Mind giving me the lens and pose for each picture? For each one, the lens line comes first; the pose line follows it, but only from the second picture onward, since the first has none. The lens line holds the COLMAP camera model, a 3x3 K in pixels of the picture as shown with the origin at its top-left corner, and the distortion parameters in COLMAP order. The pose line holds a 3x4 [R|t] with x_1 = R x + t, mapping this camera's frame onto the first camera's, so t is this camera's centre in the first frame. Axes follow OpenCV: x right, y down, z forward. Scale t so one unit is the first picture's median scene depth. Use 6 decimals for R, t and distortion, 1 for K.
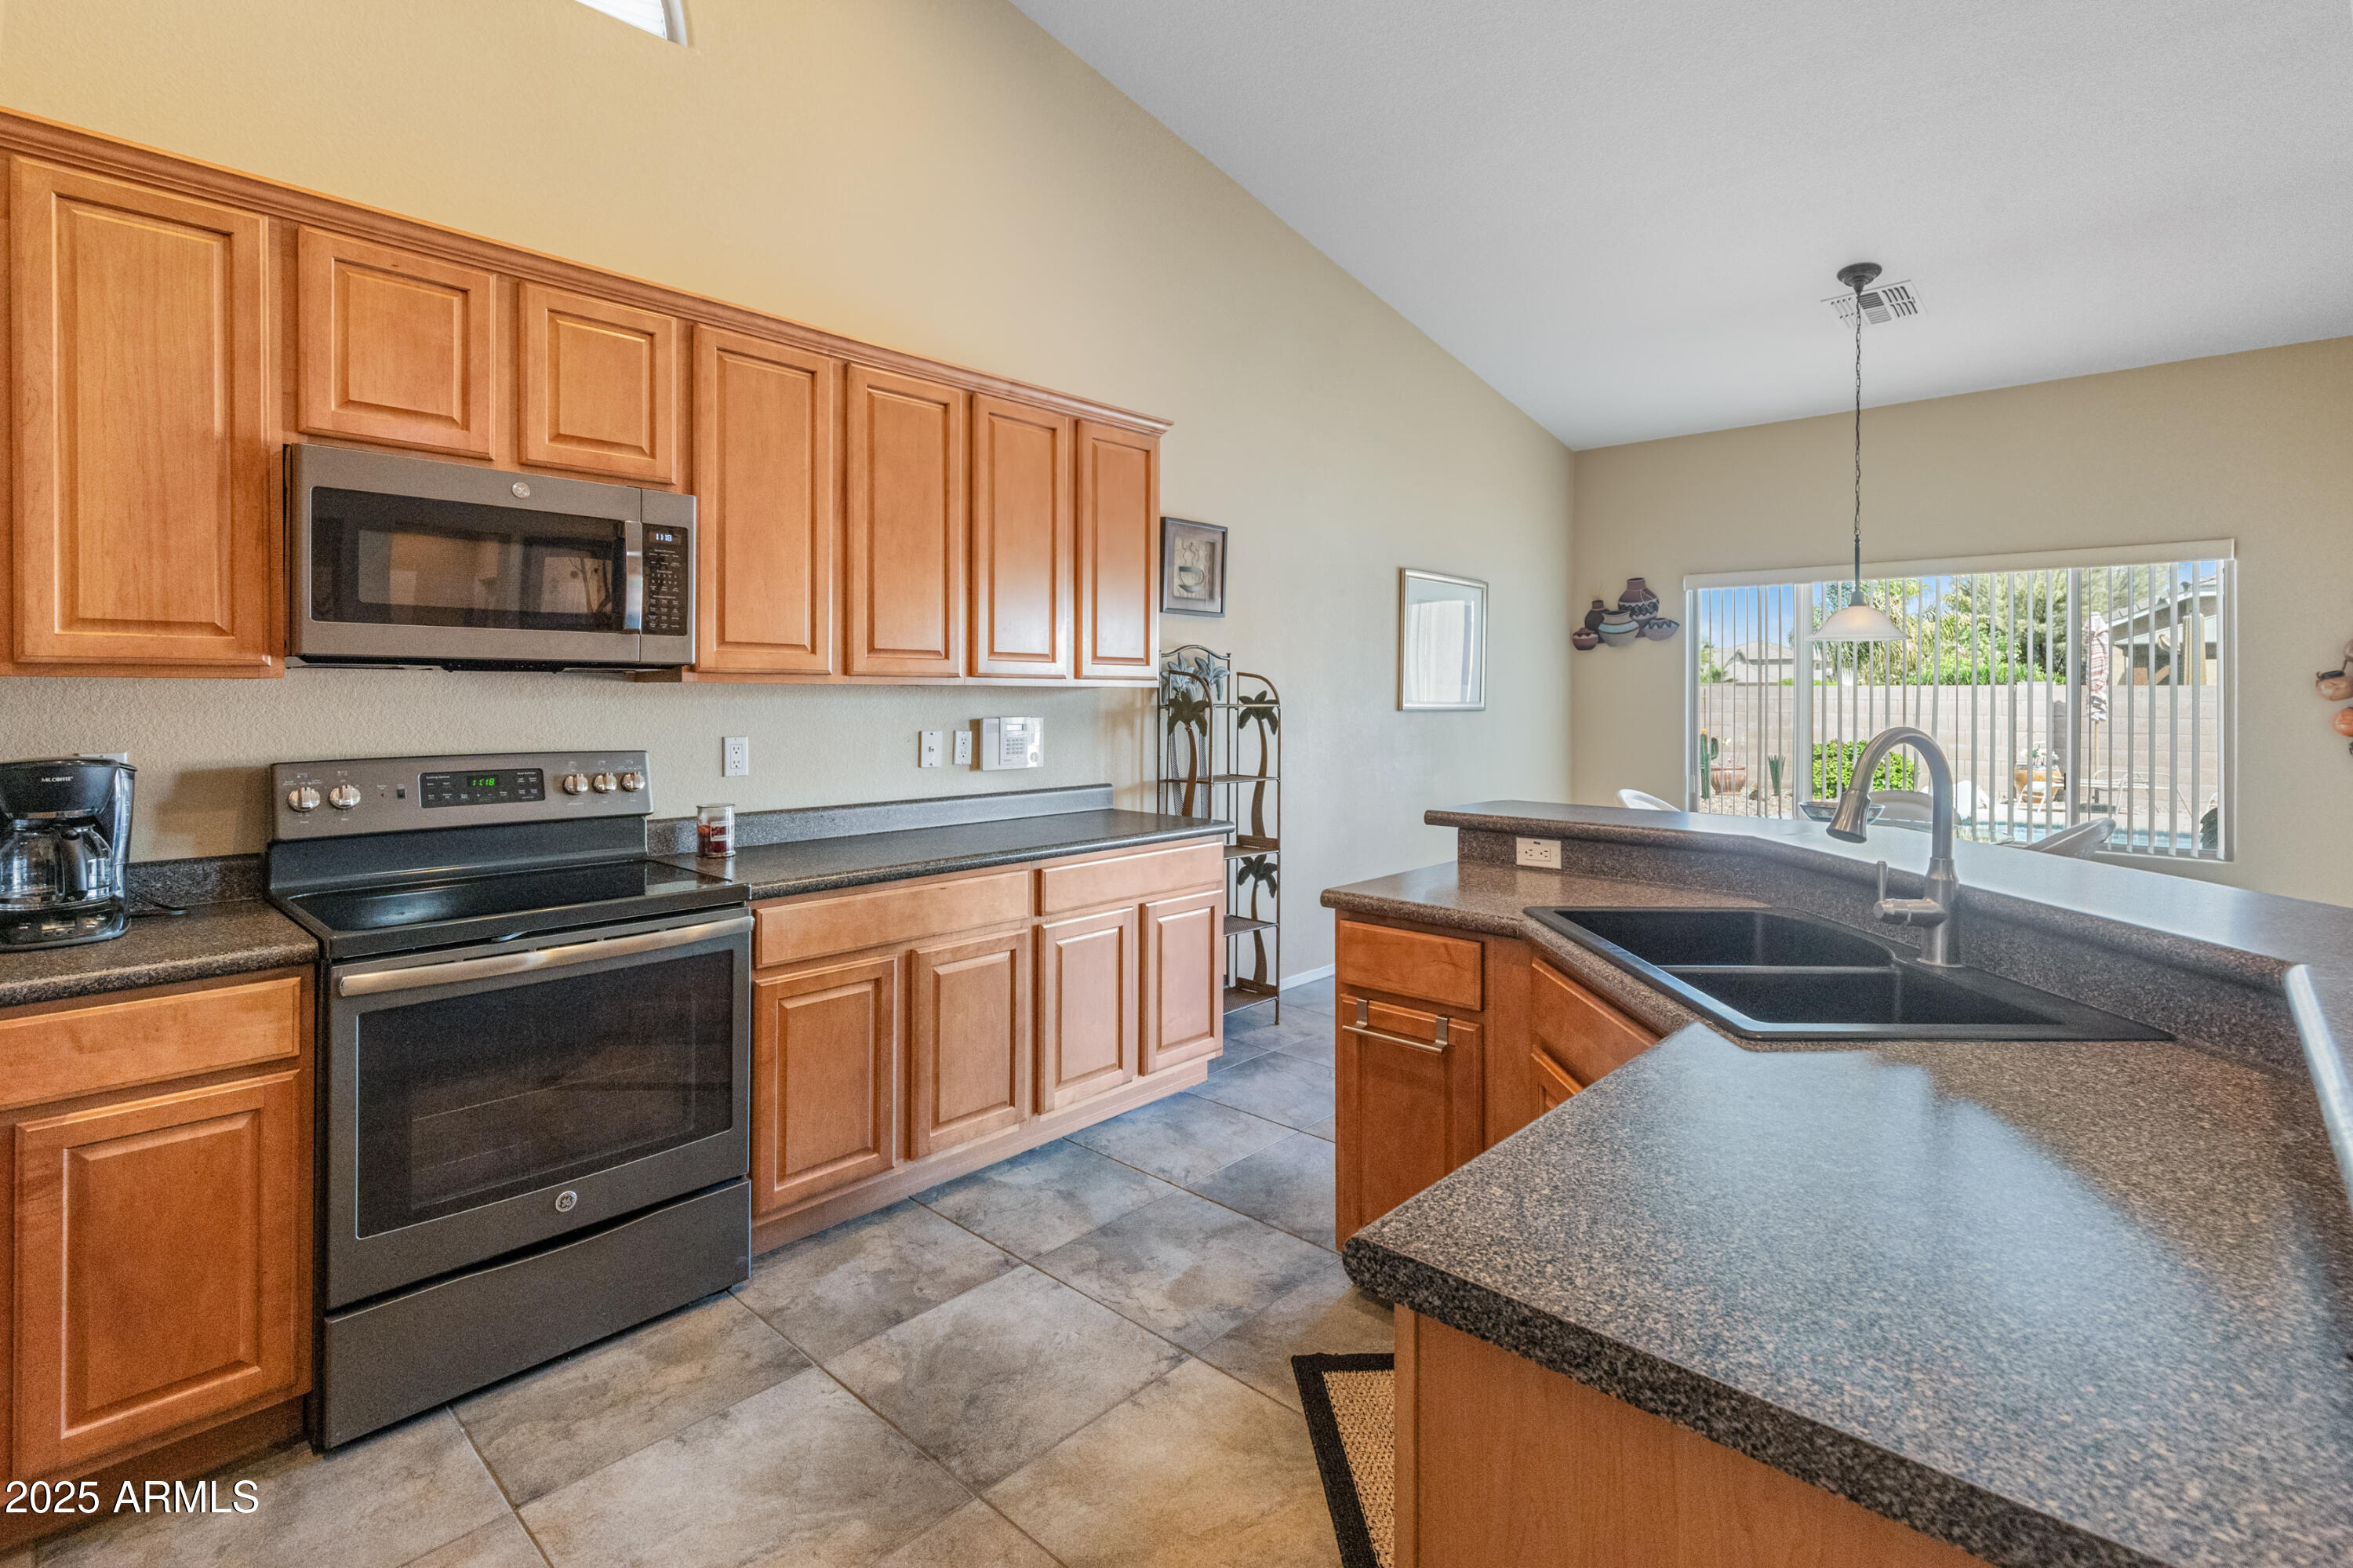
lens RADIAL K [[1103.3, 0, 1183.7], [0, 1103.3, 696.4], [0, 0, 1]] dist [0.009564, -0.000891]
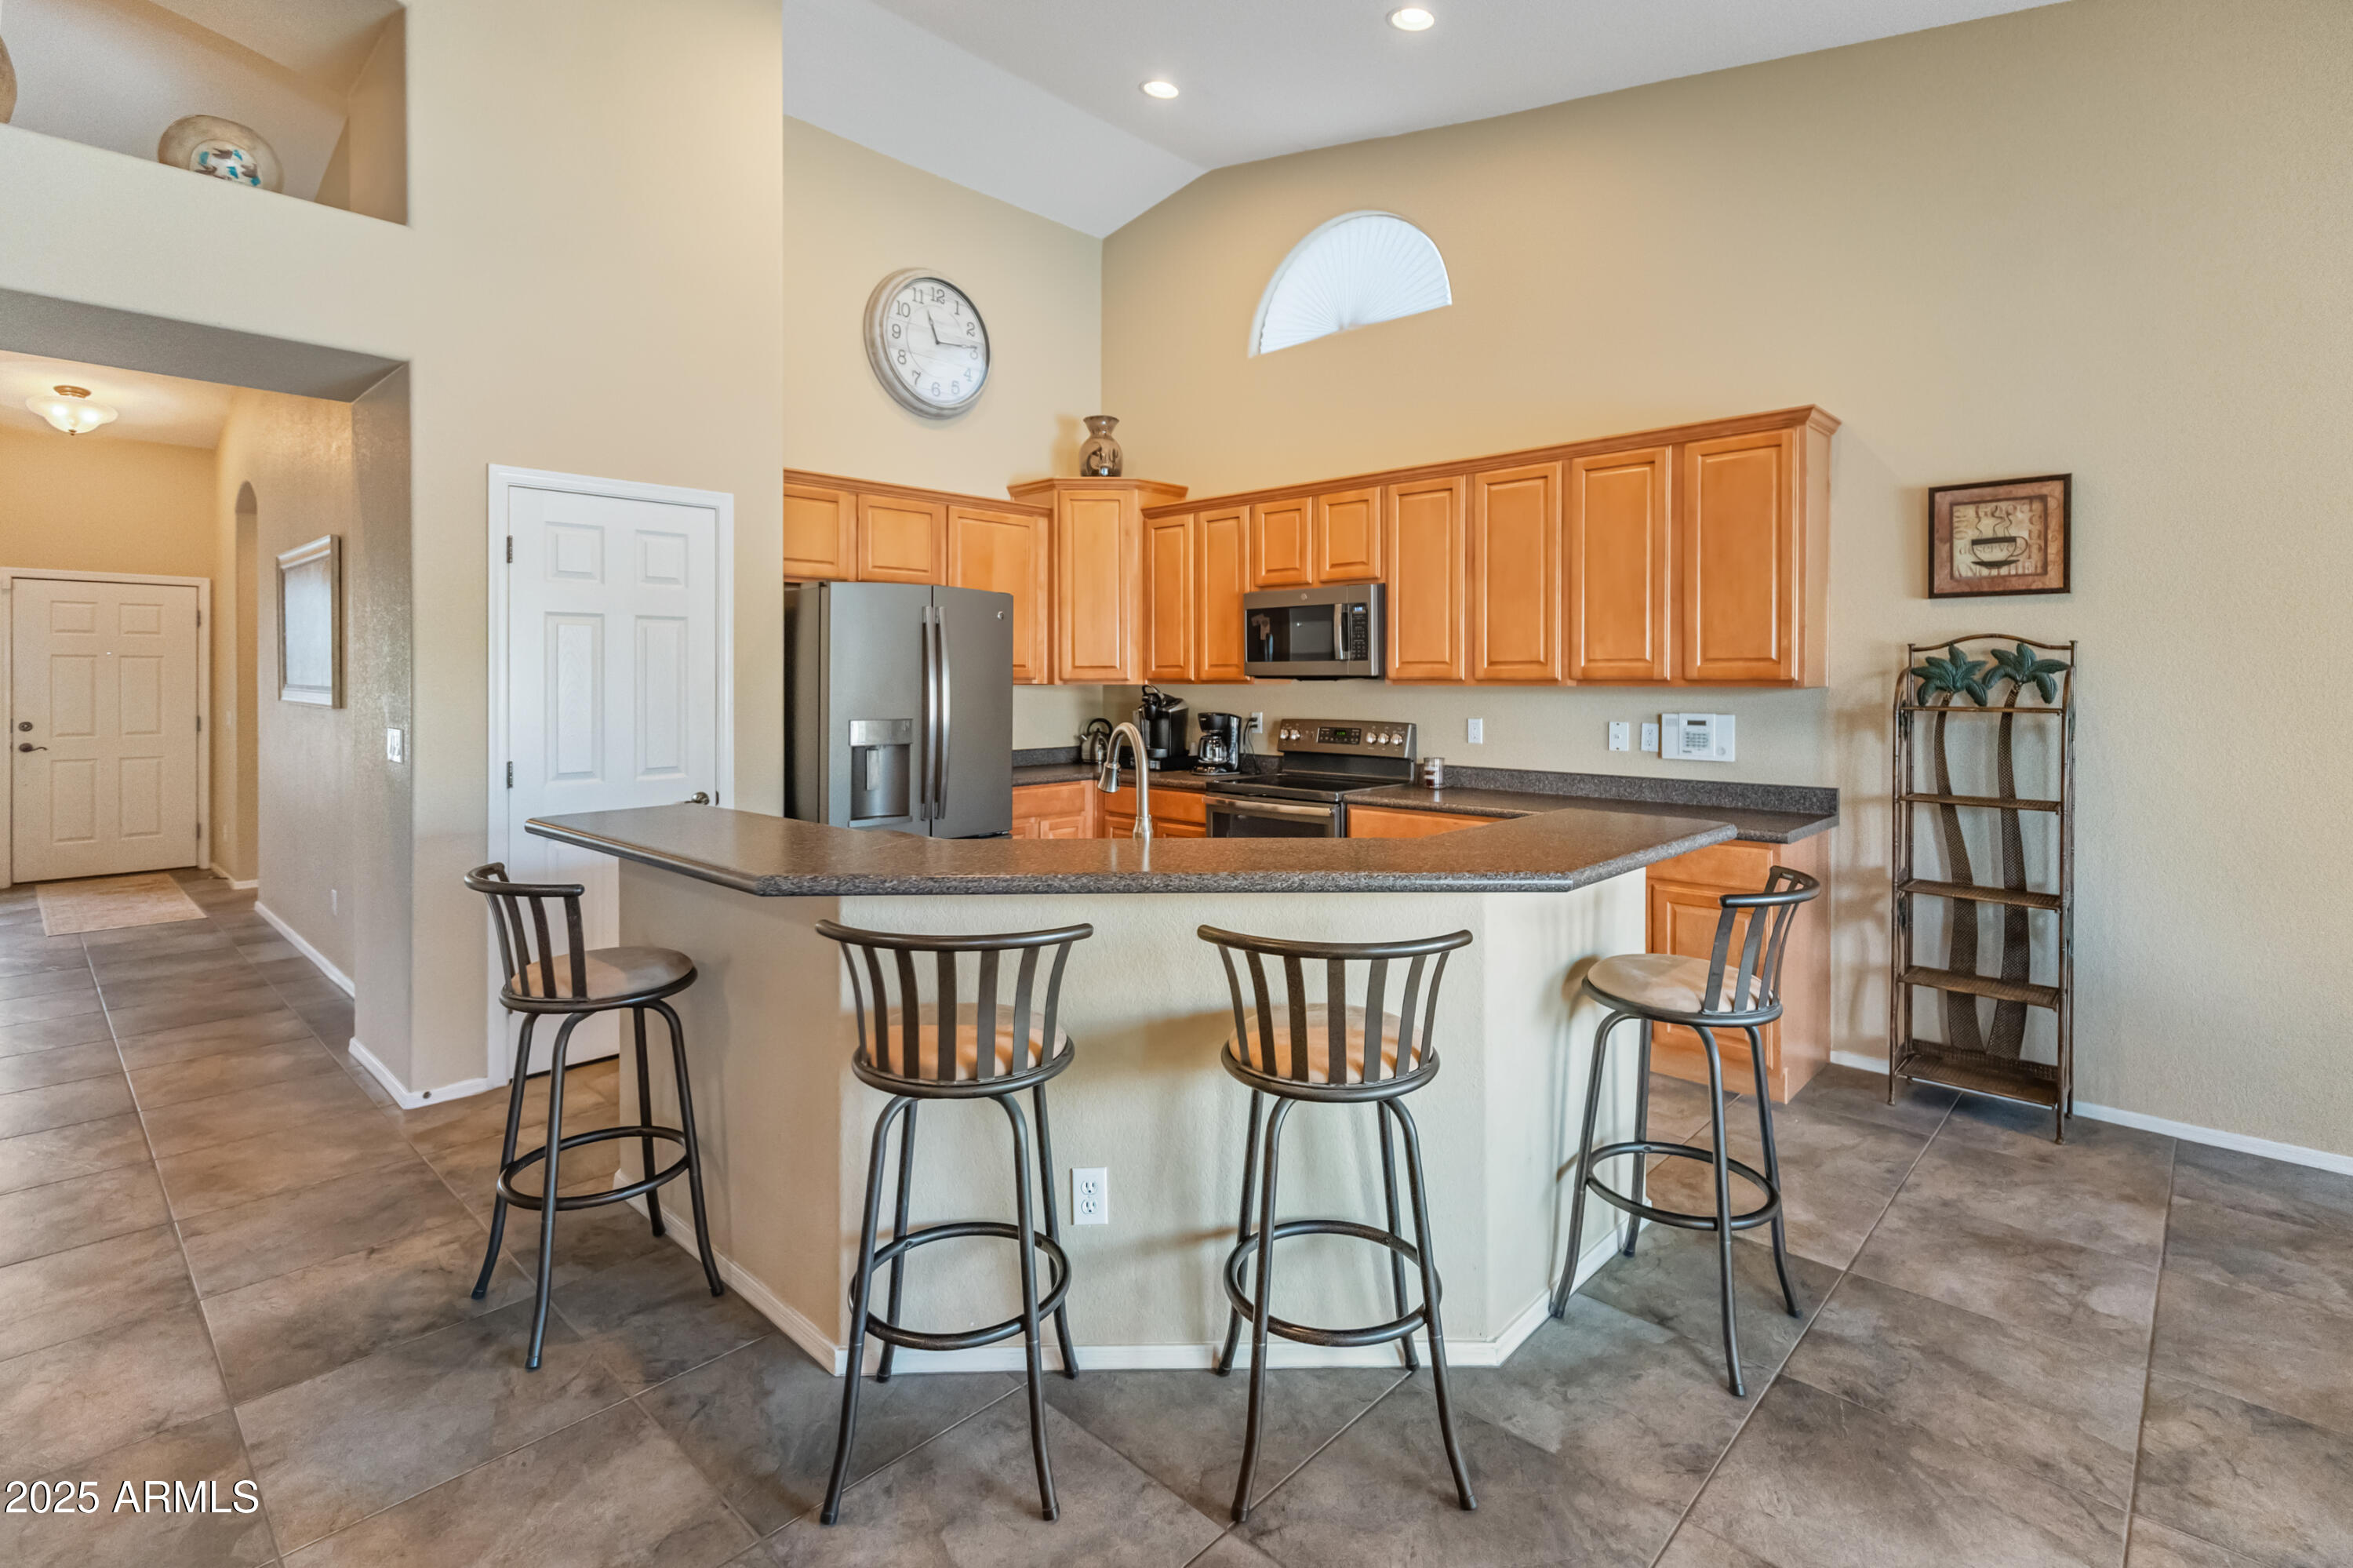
lens RADIAL K [[1103.3, 0, 1191.1], [0, 1103.3, 687.6], [0, 0, 1]] dist [0.009564, -0.000891]
pose [[-0.004661, 0.004354, -0.999980, 1.454362], [-0.002675, 0.999987, 0.004367, -0.016419], [0.999986, 0.002695, -0.004650, 0.742109]]
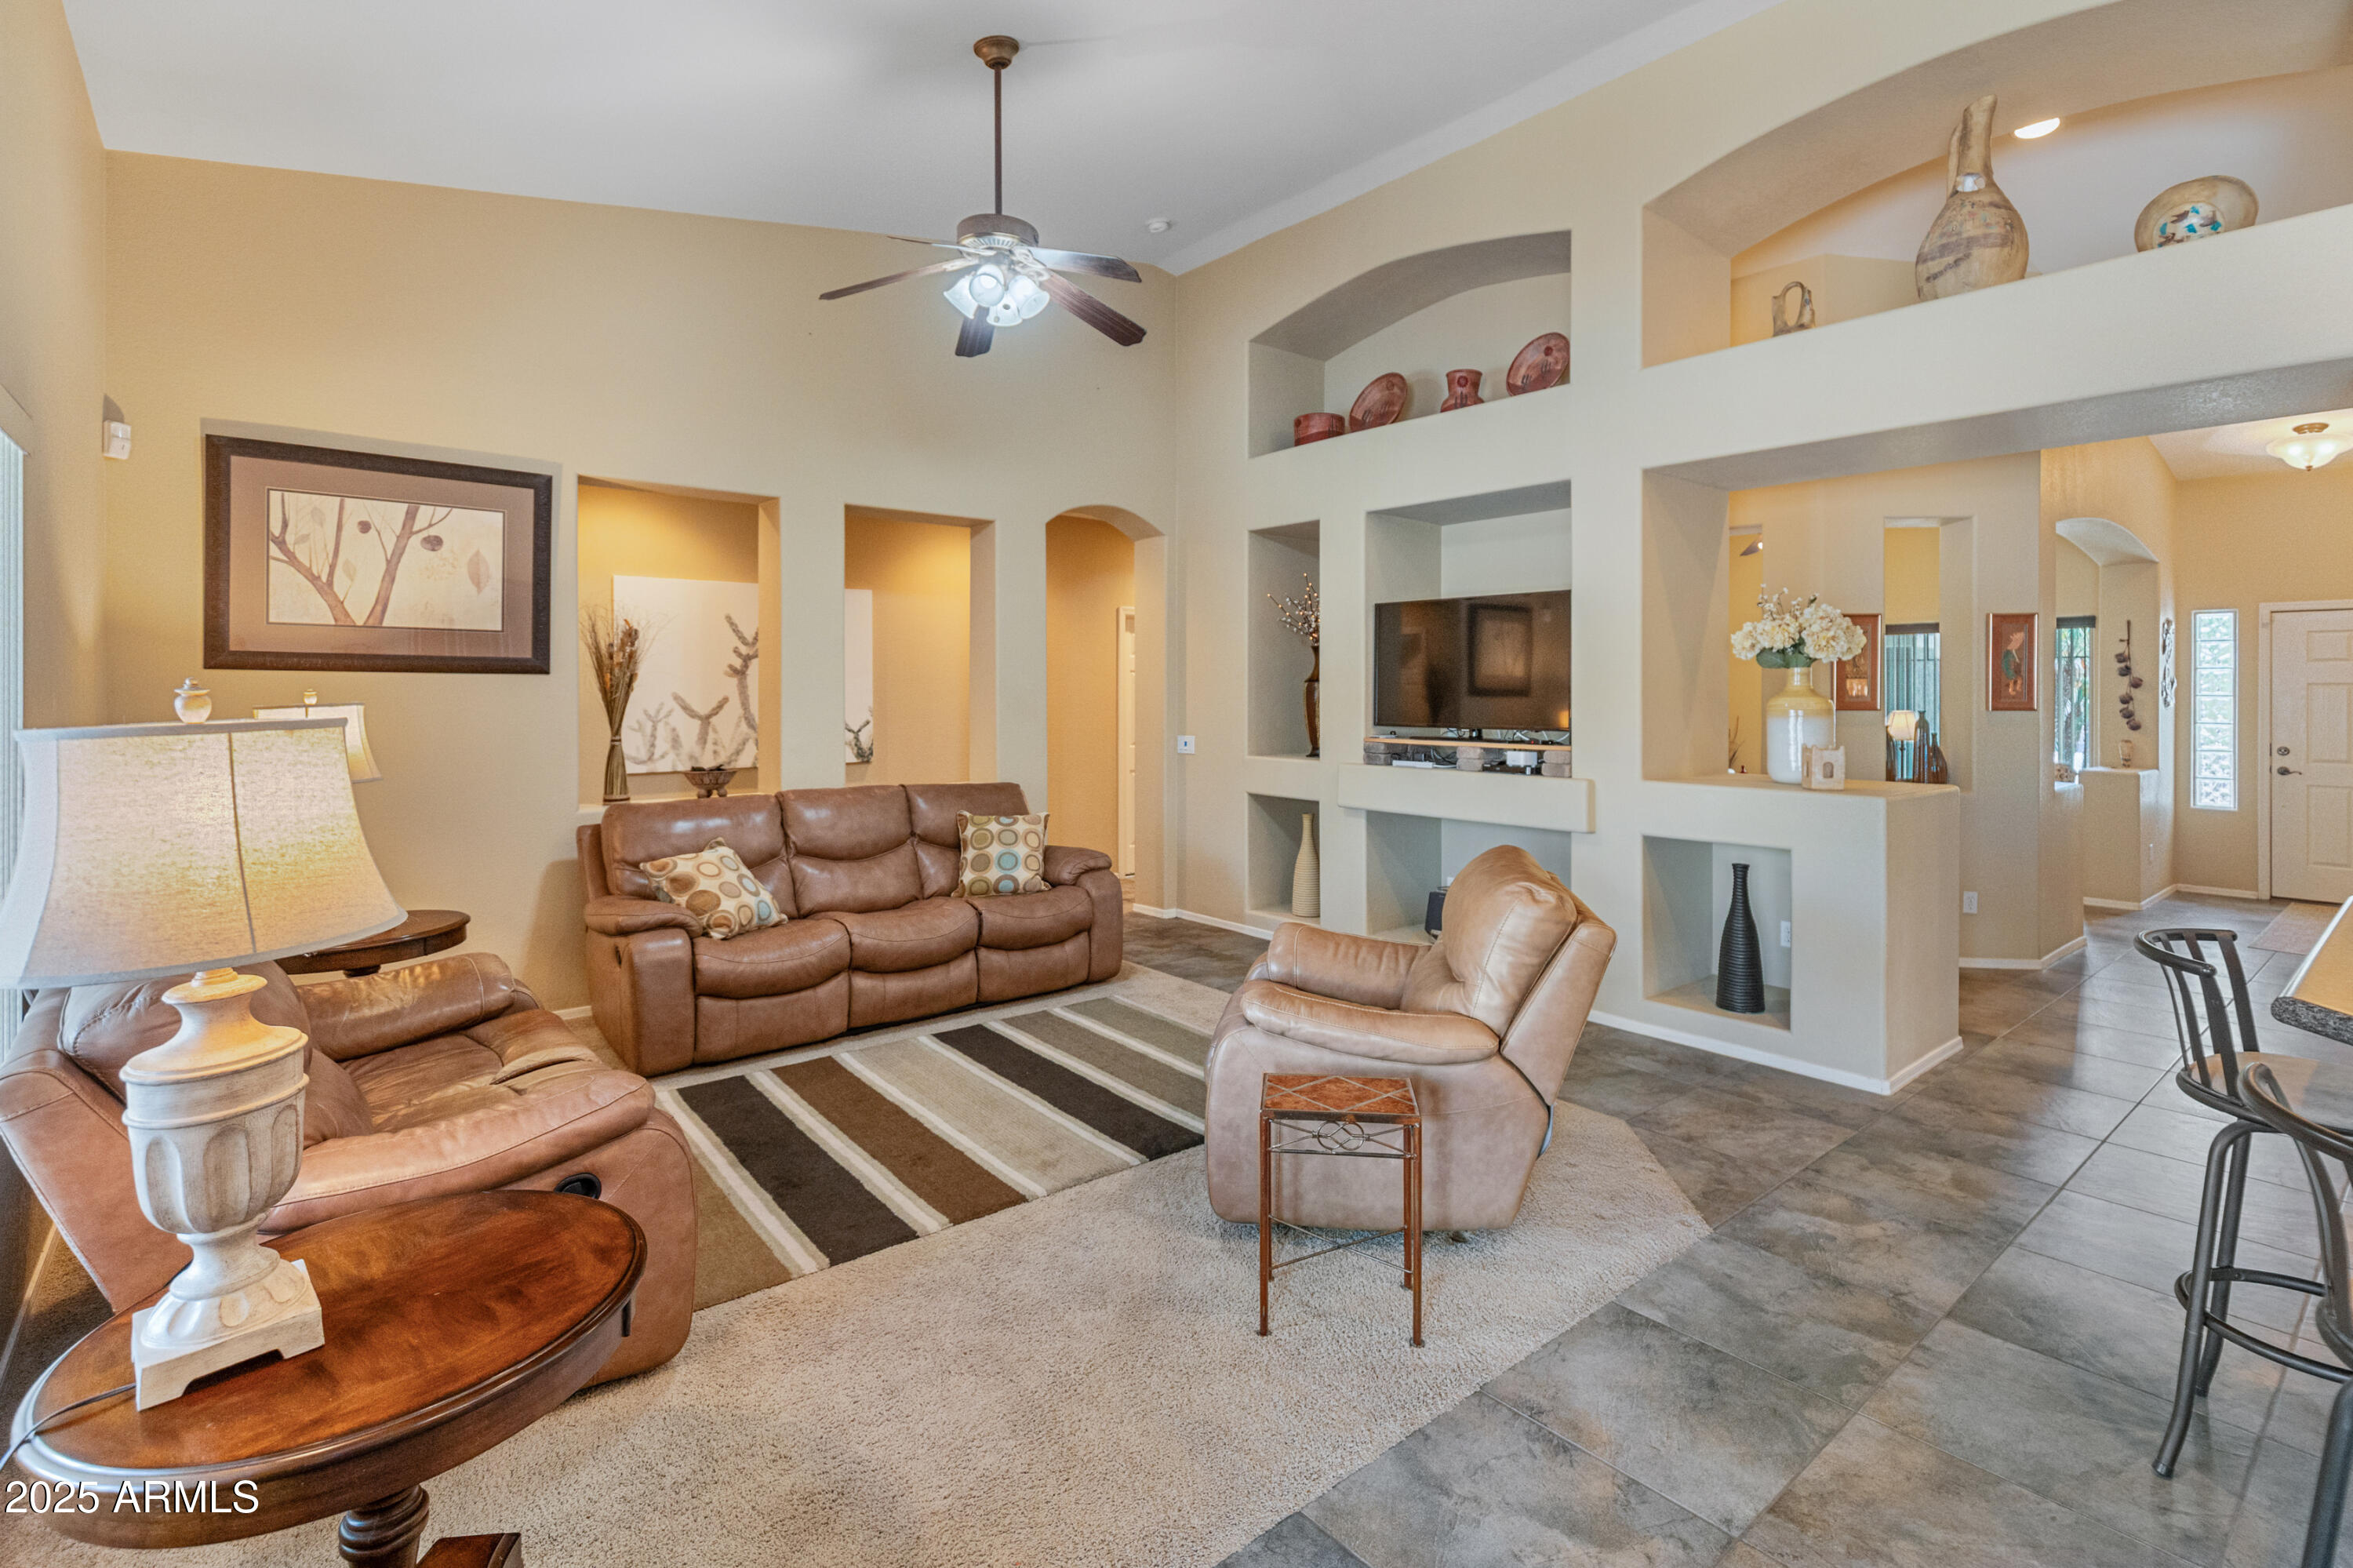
lens RADIAL K [[1103.3, 0, 1178.2], [0, 1103.3, 678.5], [0, 0, 1]] dist [0.009564, -0.000891]
pose [[-0.991572, -0.004497, 0.129477, 1.194354], [-0.006169, 0.999903, -0.012513, -0.040124], [-0.129408, -0.013206, -0.991503, 1.117437]]
